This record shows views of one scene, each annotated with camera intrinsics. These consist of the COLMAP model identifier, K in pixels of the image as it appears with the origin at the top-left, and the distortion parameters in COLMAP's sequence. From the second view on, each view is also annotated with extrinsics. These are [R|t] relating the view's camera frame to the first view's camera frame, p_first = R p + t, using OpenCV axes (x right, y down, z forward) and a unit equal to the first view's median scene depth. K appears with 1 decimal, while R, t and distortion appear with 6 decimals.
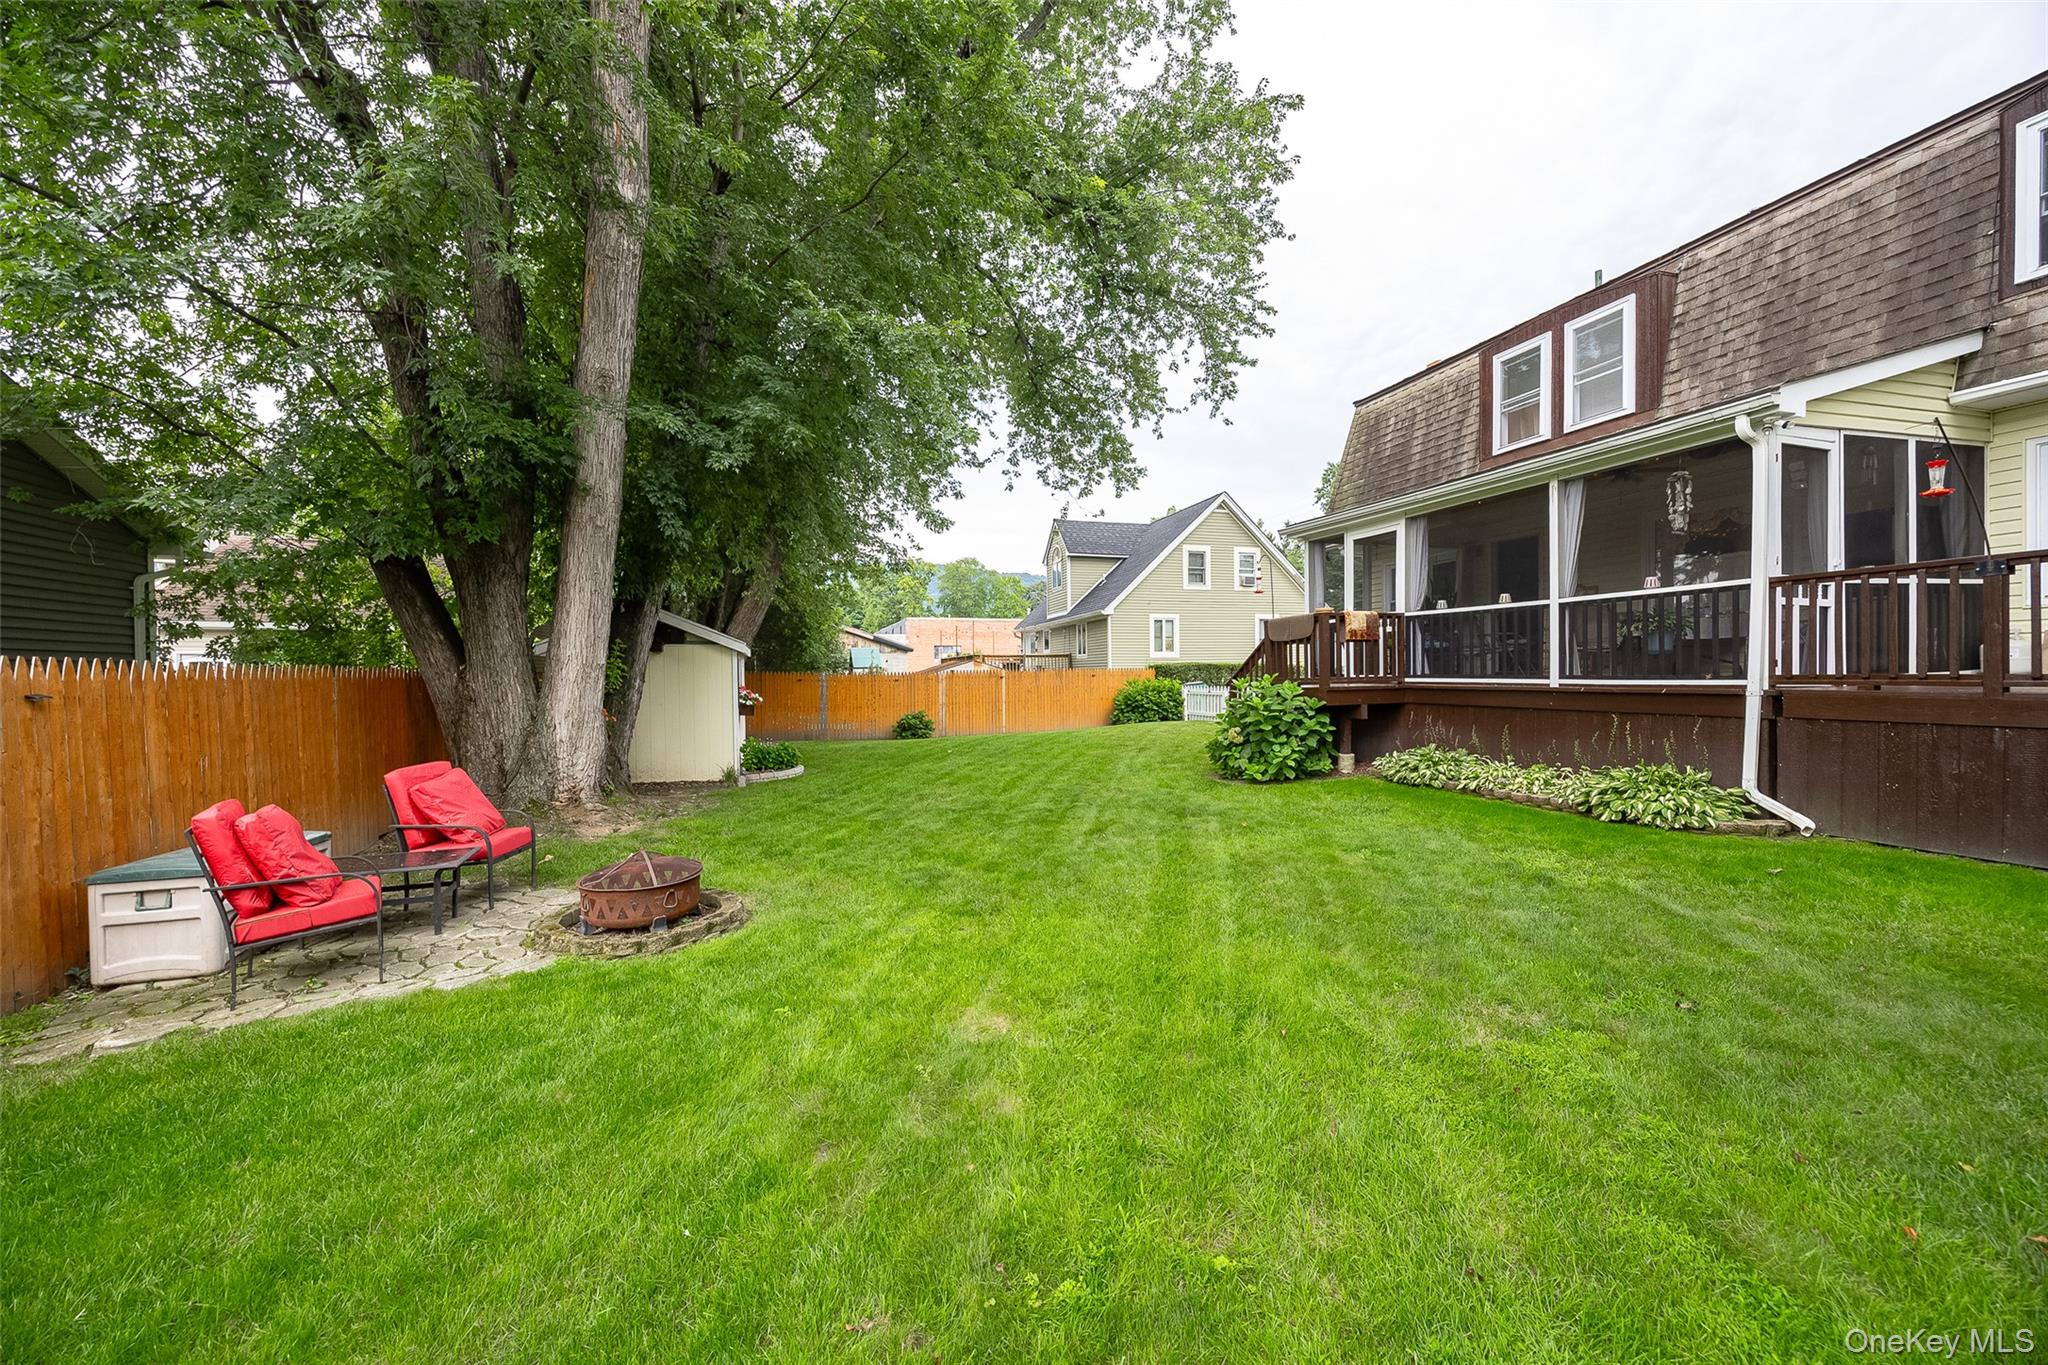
lens RADIAL K [[791.4, 0, 1020.4], [0, 791.4, 680.8], [0, 0, 1]] dist [-0.001534, 0.000186]
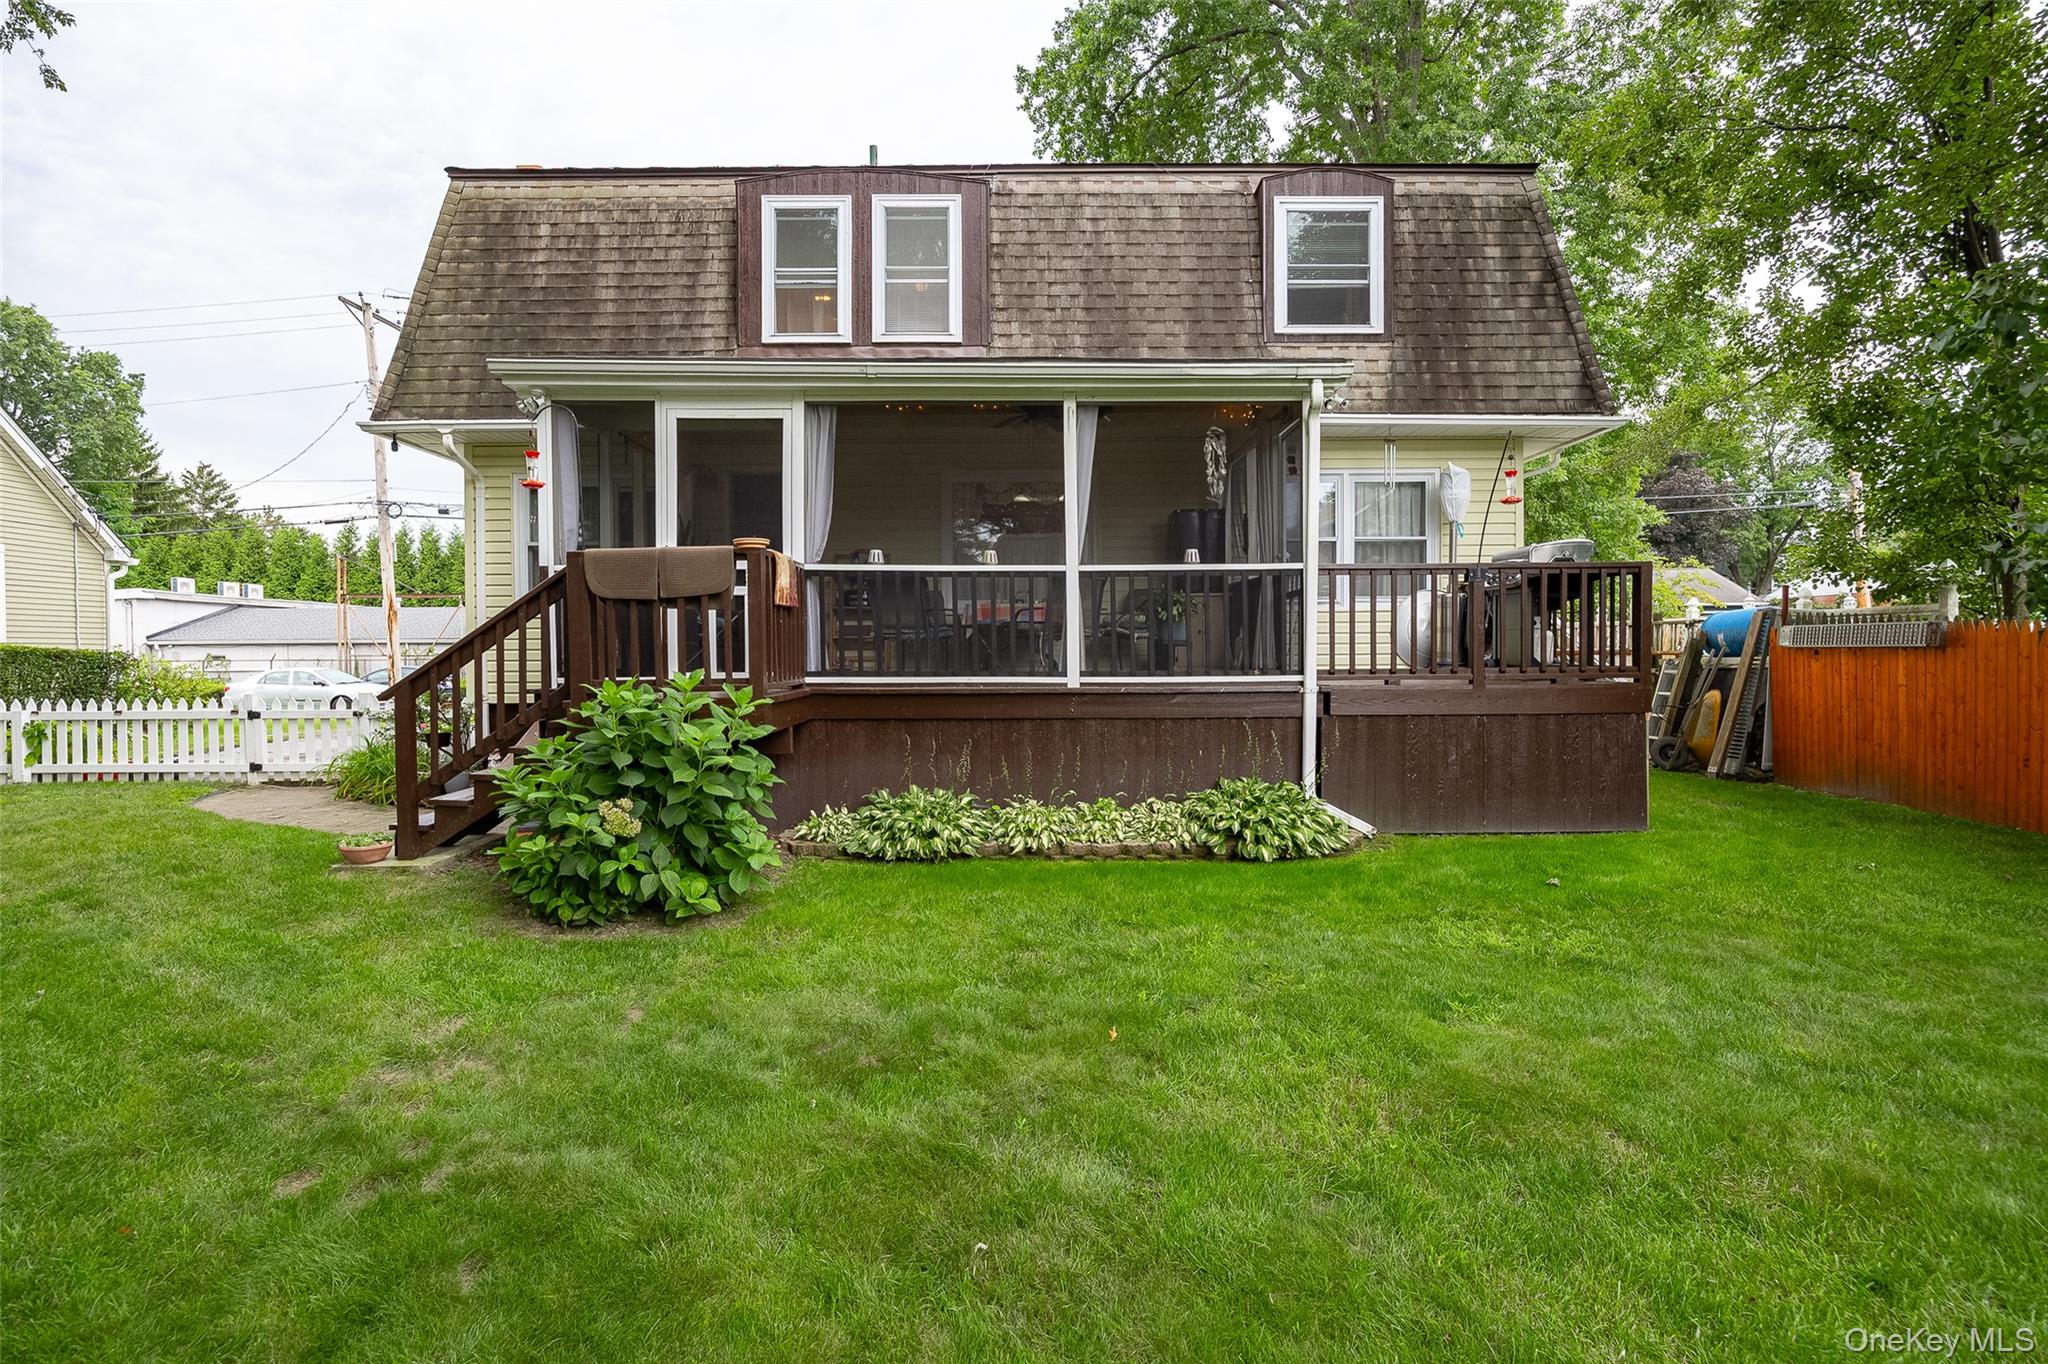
lens RADIAL K [[990.4, 0, 1024.5], [0, 990.4, 670.5], [0, 0, 1]] dist [-0.014744, -0.000054]
pose [[0.289776, -0.004679, 0.957083, -0.166748], [0.008198, 0.999964, 0.002407, -0.008670], [-0.957059, 0.007148, 0.289804, 0.652499]]
